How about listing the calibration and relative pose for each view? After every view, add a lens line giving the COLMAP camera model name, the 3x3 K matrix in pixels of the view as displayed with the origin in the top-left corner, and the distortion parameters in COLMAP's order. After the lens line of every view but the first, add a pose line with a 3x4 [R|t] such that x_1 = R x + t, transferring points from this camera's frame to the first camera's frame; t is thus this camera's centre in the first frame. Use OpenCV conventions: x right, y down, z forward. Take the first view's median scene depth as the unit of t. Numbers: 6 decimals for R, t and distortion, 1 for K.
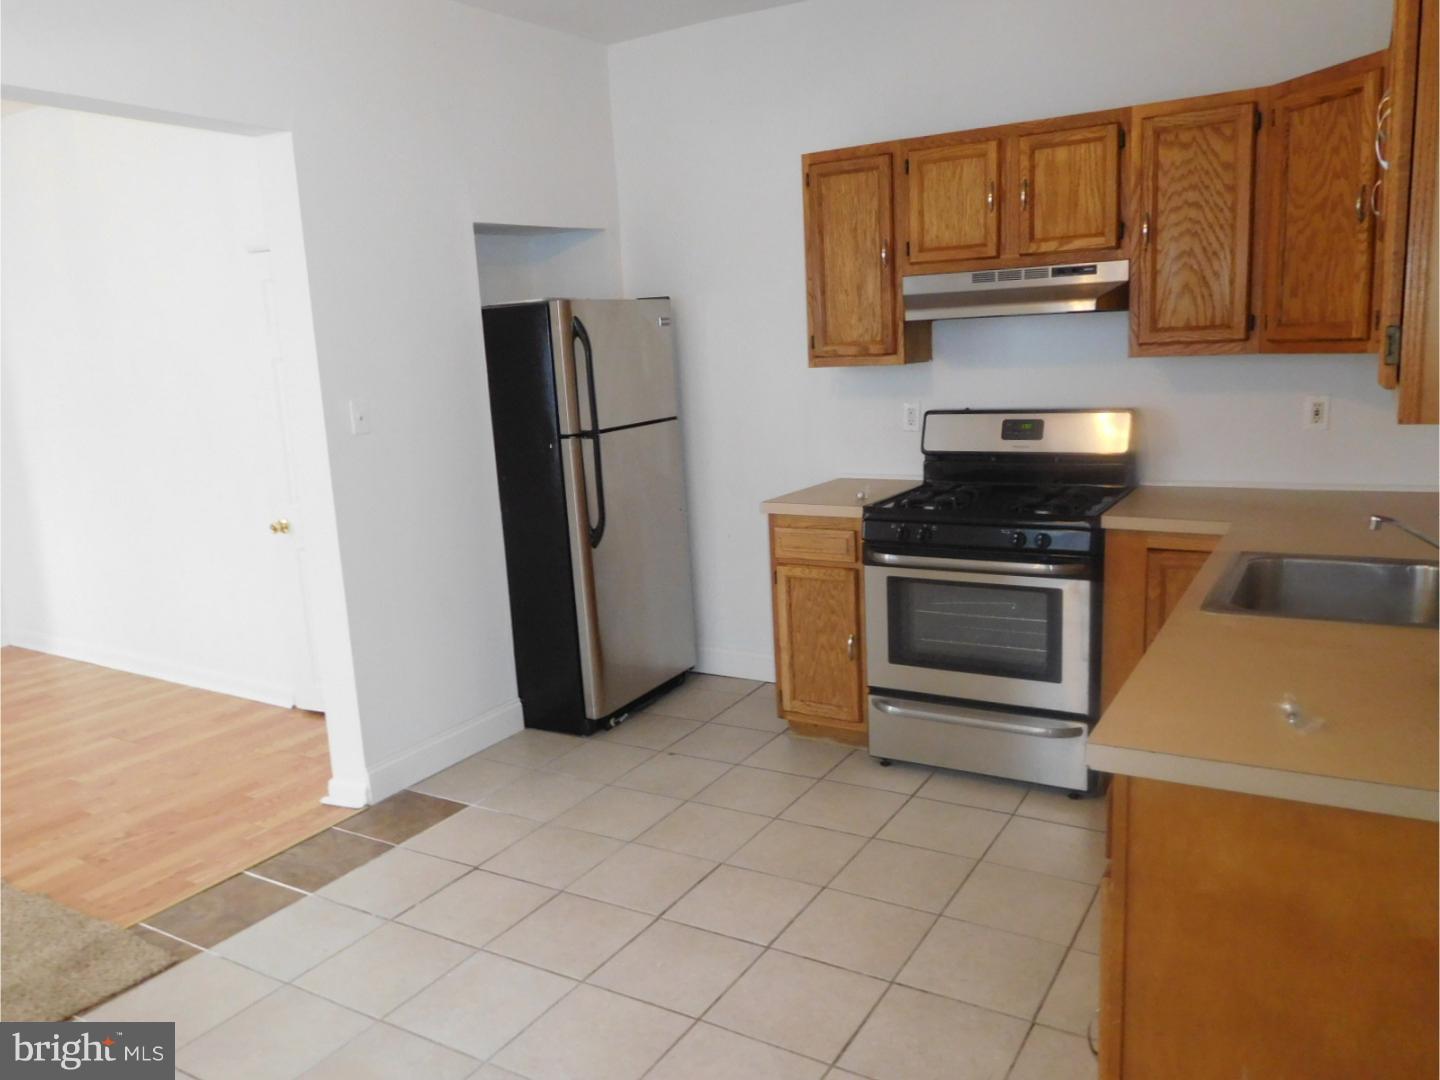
lens RADIAL K [[1090.3, 0, 720.0], [0, 1090.3, 540.0], [0, 0, 1]] dist [-0.003400, -0.001081]
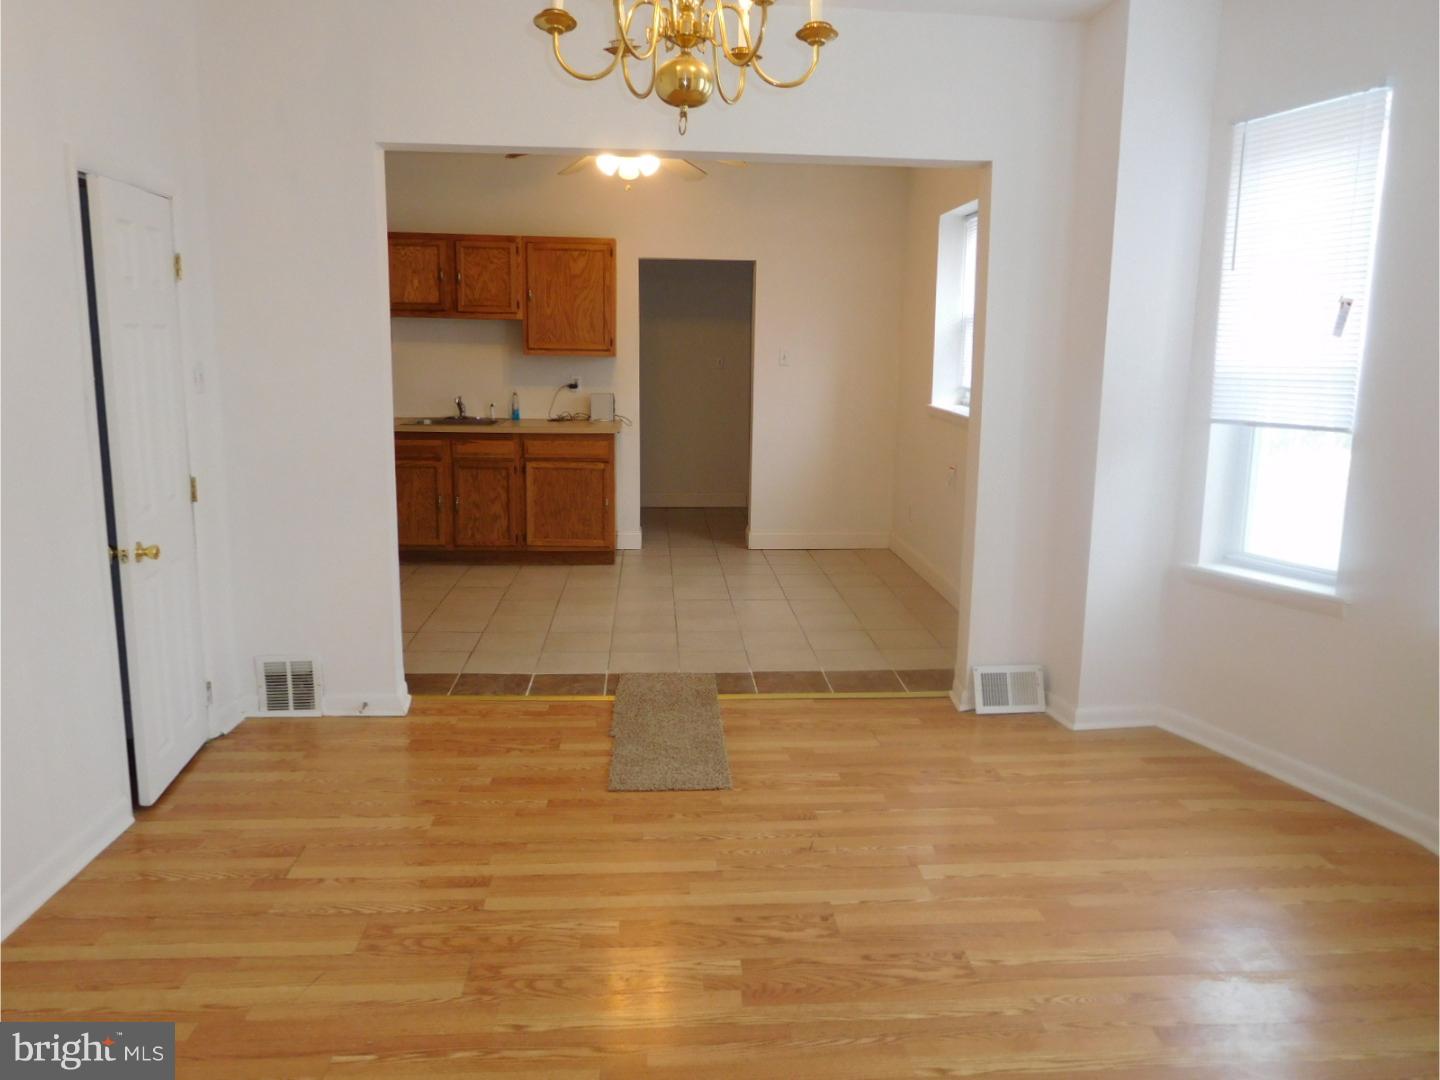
lens RADIAL K [[1084.9, 0, 720.0], [0, 1084.9, 540.0], [0, 0, 1]] dist [-0.007074, -0.002189]
pose [[-0.574318, -0.111695, 0.810977, -1.566676], [0.156943, 0.957250, 0.242985, -0.175731], [-0.803447, 0.266828, -0.532236, 1.379909]]
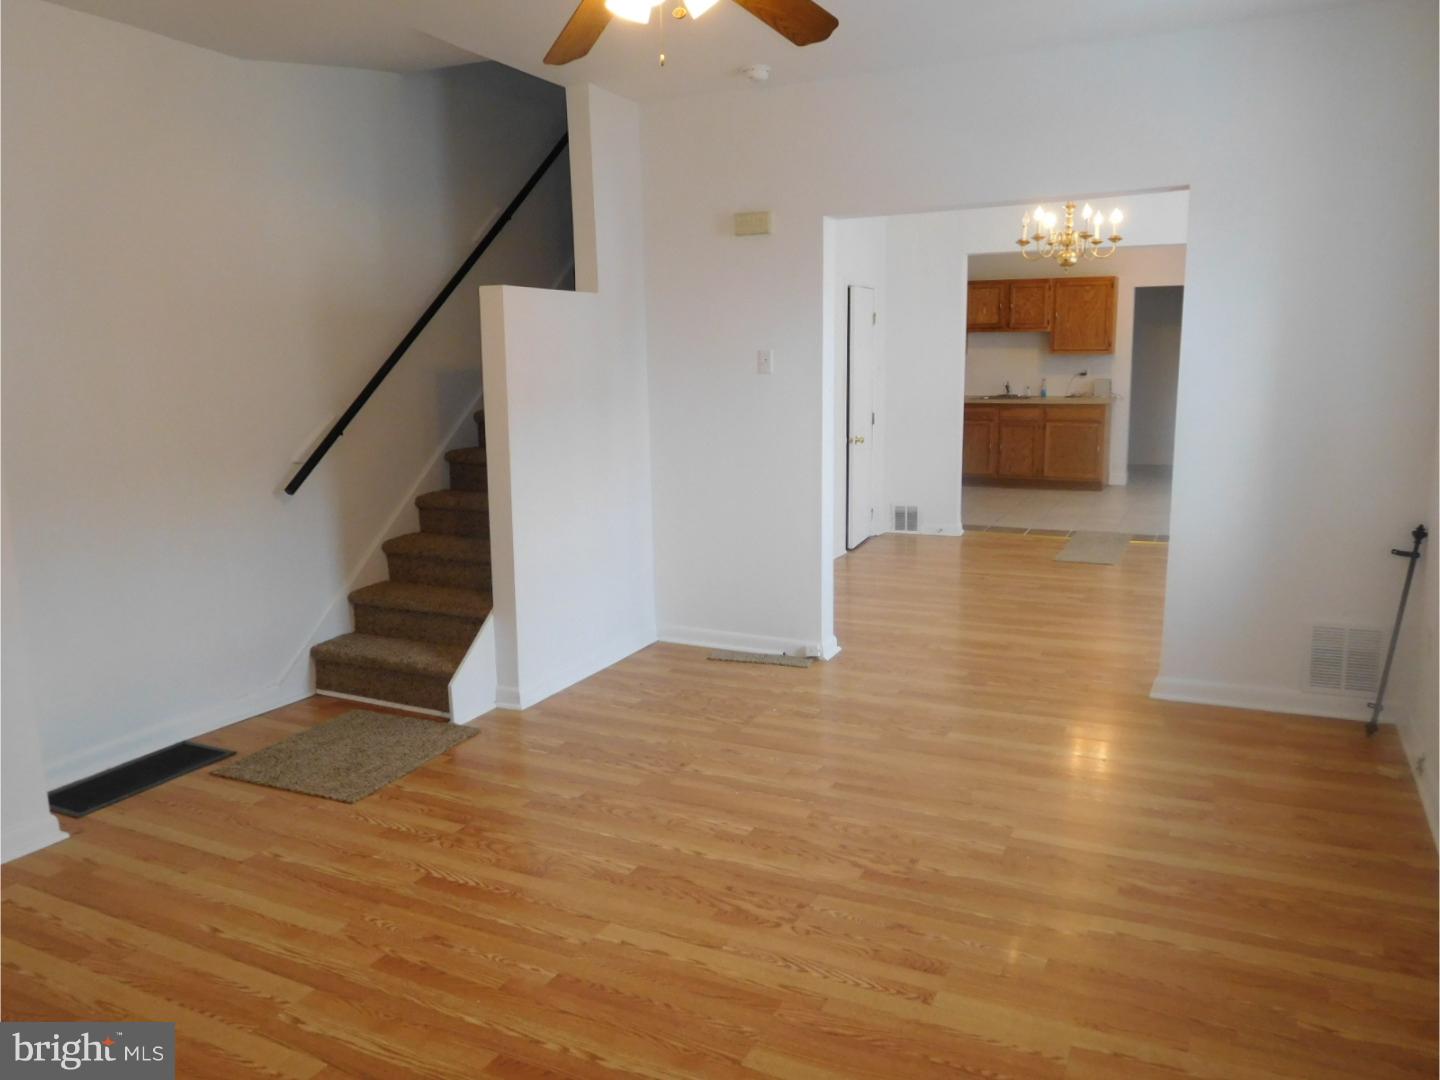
lens RADIAL K [[1084.9, 0, 720.0], [0, 1084.9, 540.0], [0, 0, 1]] dist [-0.007074, -0.002189]
pose [[-0.093803, -0.132760, 0.986699, -2.746054], [0.199929, 0.968369, 0.149300, -0.211164], [-0.975310, 0.211275, -0.064293, 1.750301]]
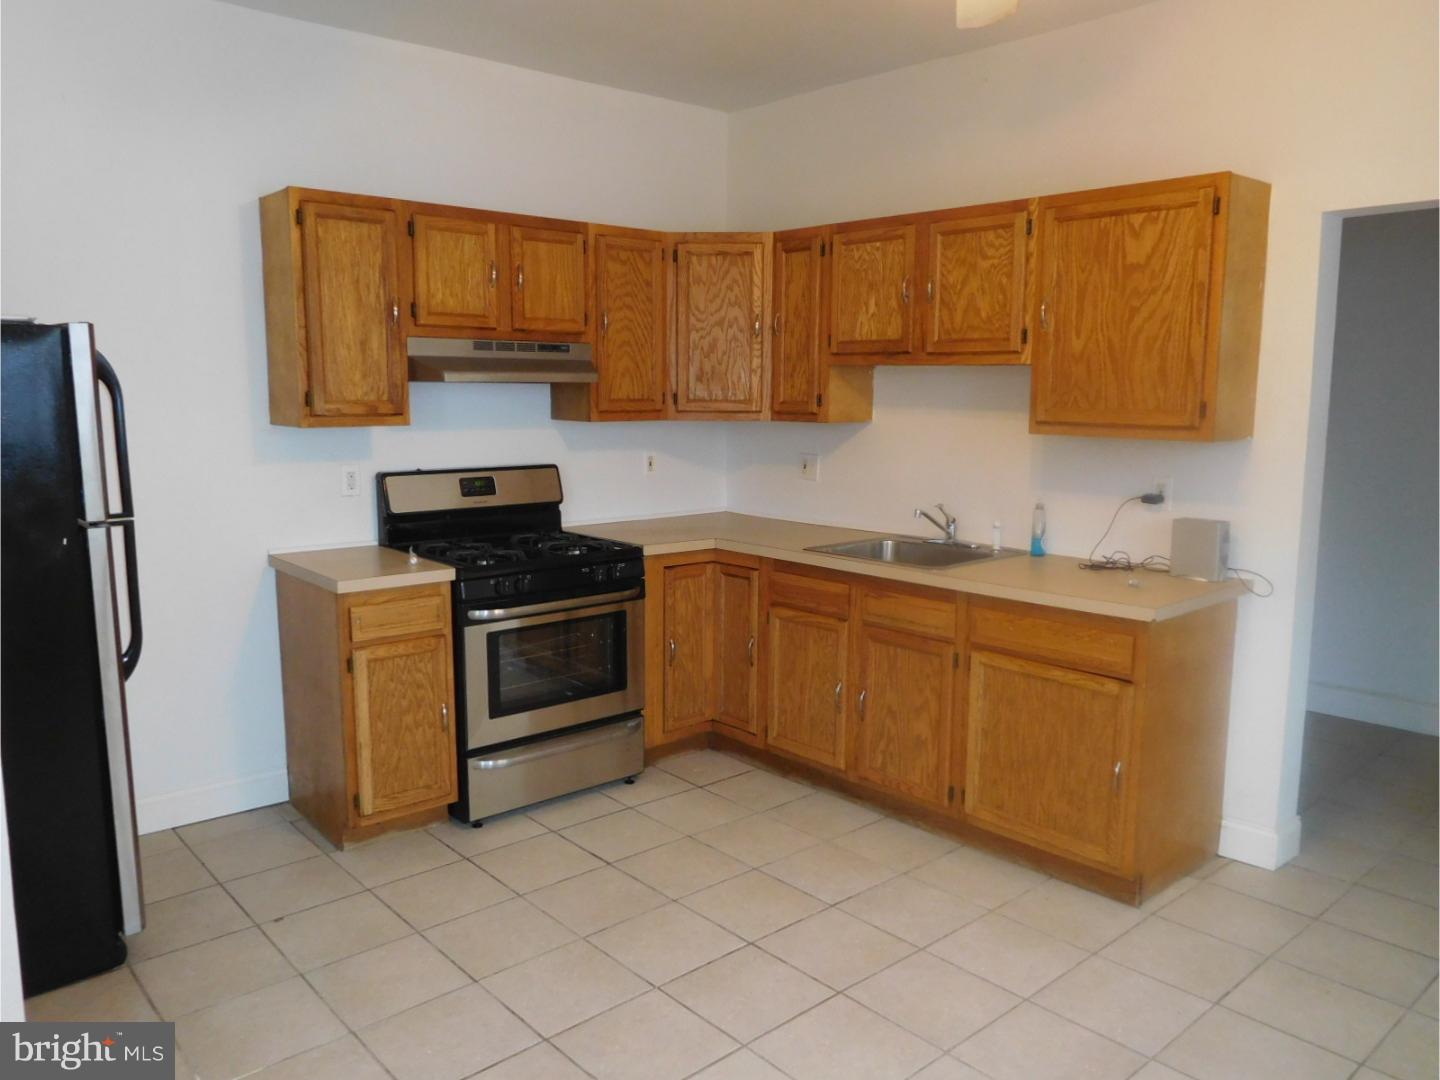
lens RADIAL K [[1084.9, 0, 720.0], [0, 1084.9, 540.0], [0, 0, 1]] dist [-0.007074, -0.002189]
pose [[0.298188, -0.084483, 0.950761, -0.748032], [0.152431, 0.987507, 0.039941, -0.060166], [-0.942257, 0.133016, 0.307341, 0.490275]]
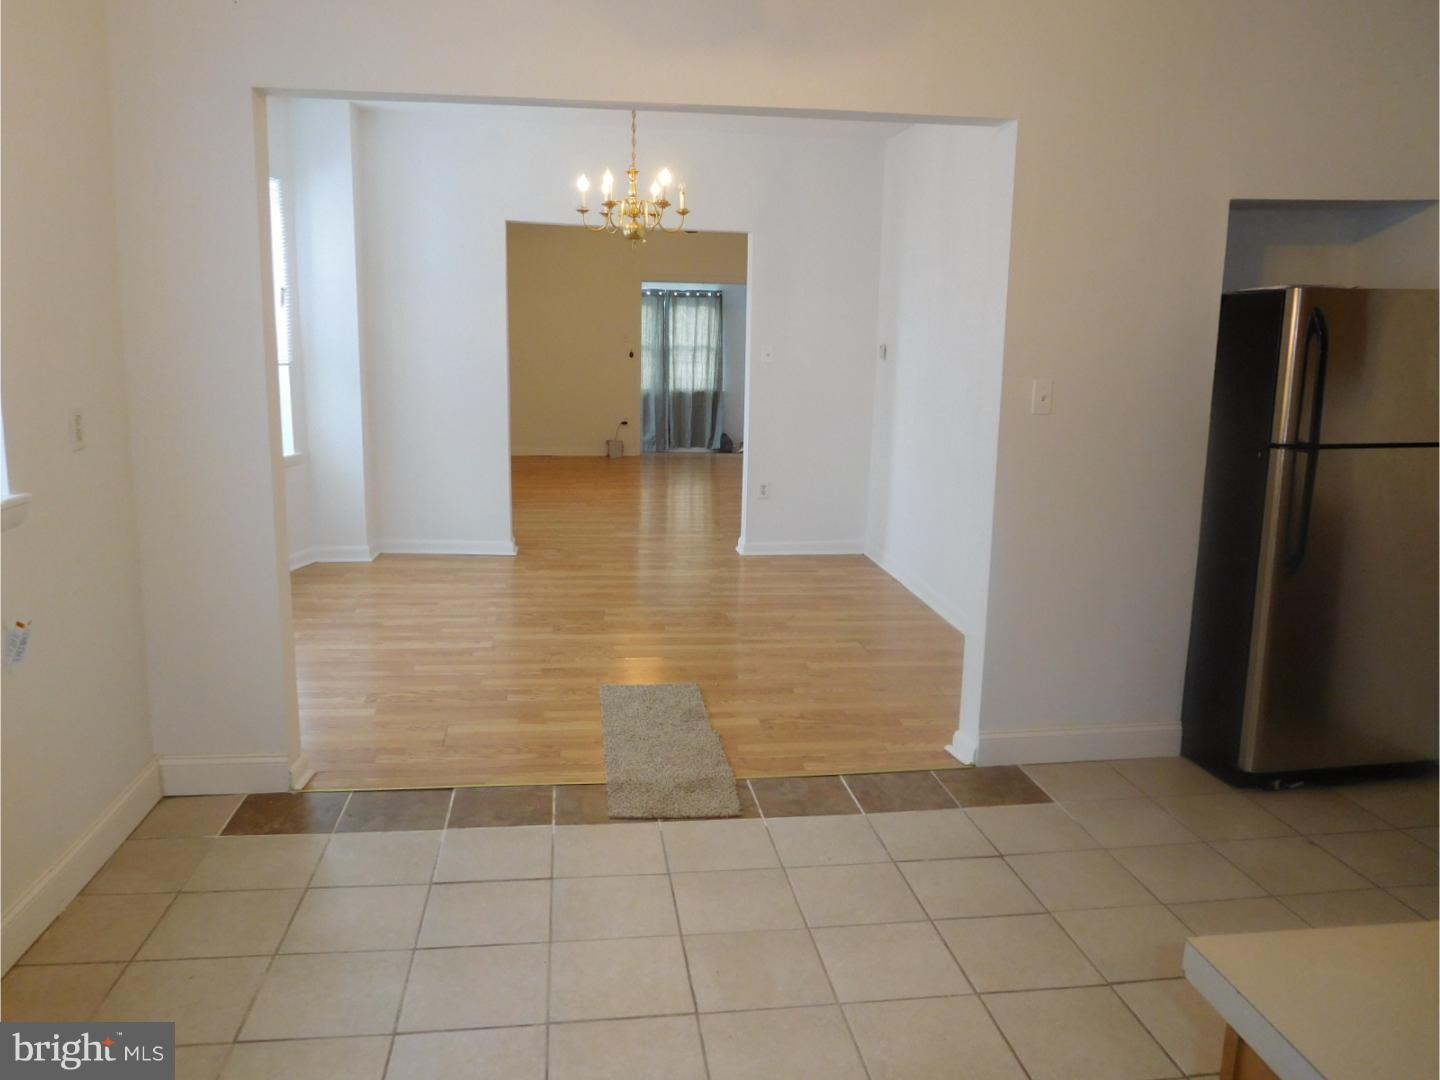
lens RADIAL K [[1090.3, 0, 720.0], [0, 1090.3, 540.0], [0, 0, 1]] dist [-0.003400, -0.001081]
pose [[0.633520, 0.205080, -0.746053, 0.269992], [-0.187876, 0.976149, 0.108793, -0.037361], [0.750570, 0.071242, 0.656939, 0.119274]]
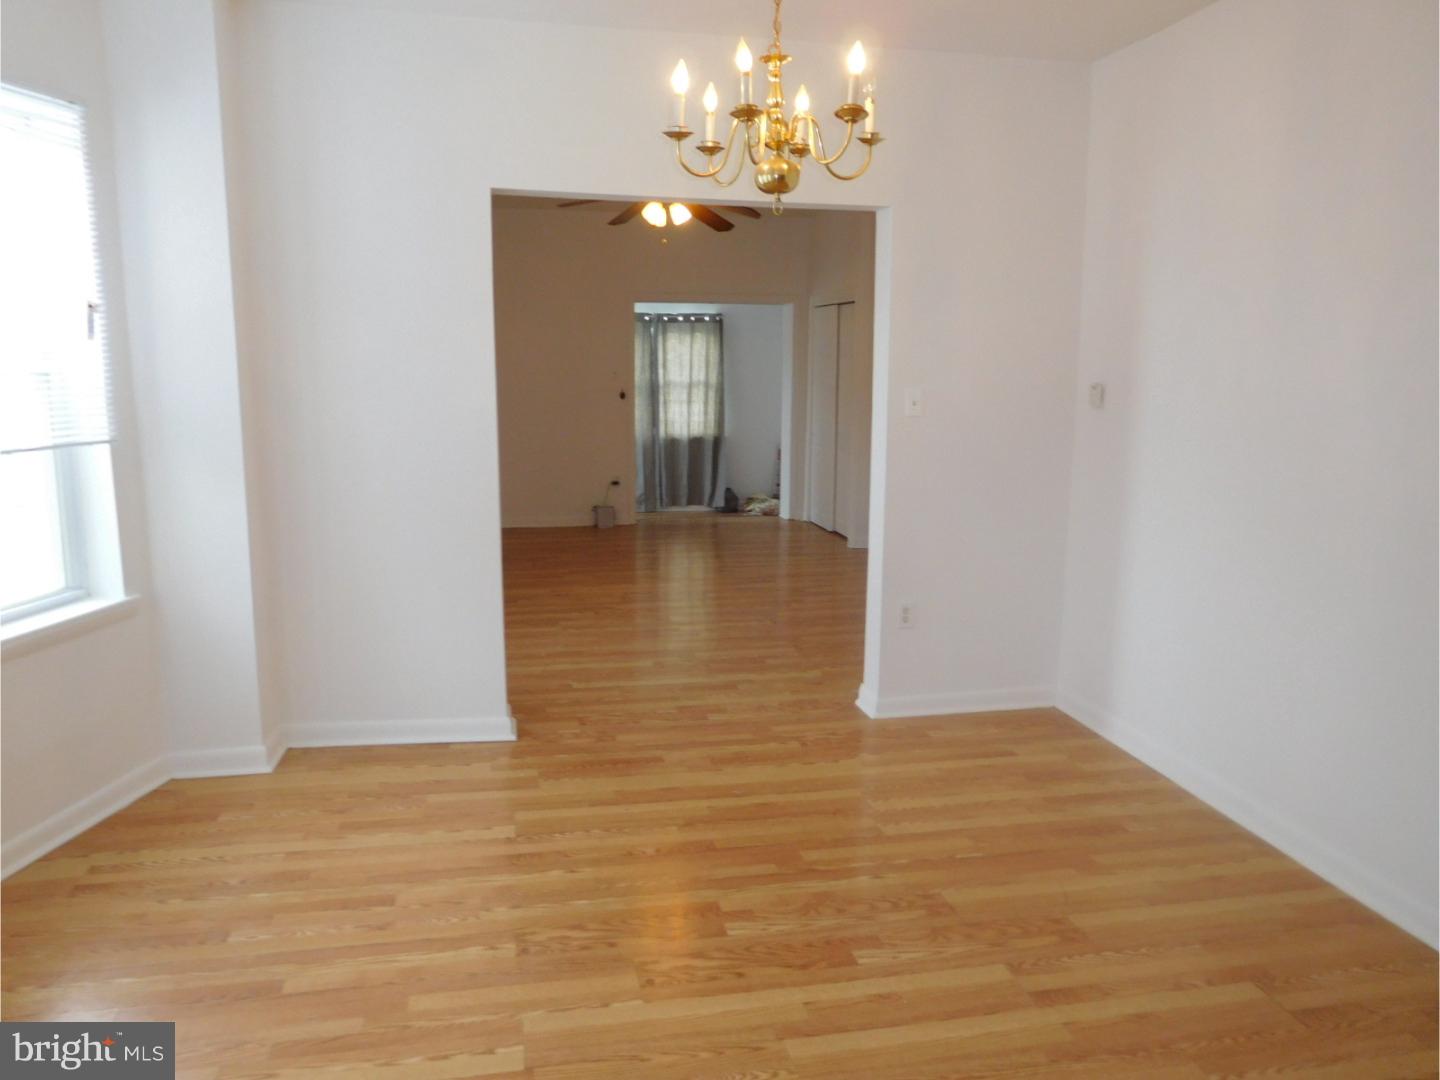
lens RADIAL K [[1084.9, 0, 720.0], [0, 1084.9, 540.0], [0, 0, 1]] dist [-0.007074, -0.002189]
pose [[0.683202, 0.169031, -0.710397, -0.481411], [-0.167159, 0.983210, 0.073184, -0.067517], [0.710840, 0.068749, 0.699986, 0.456492]]
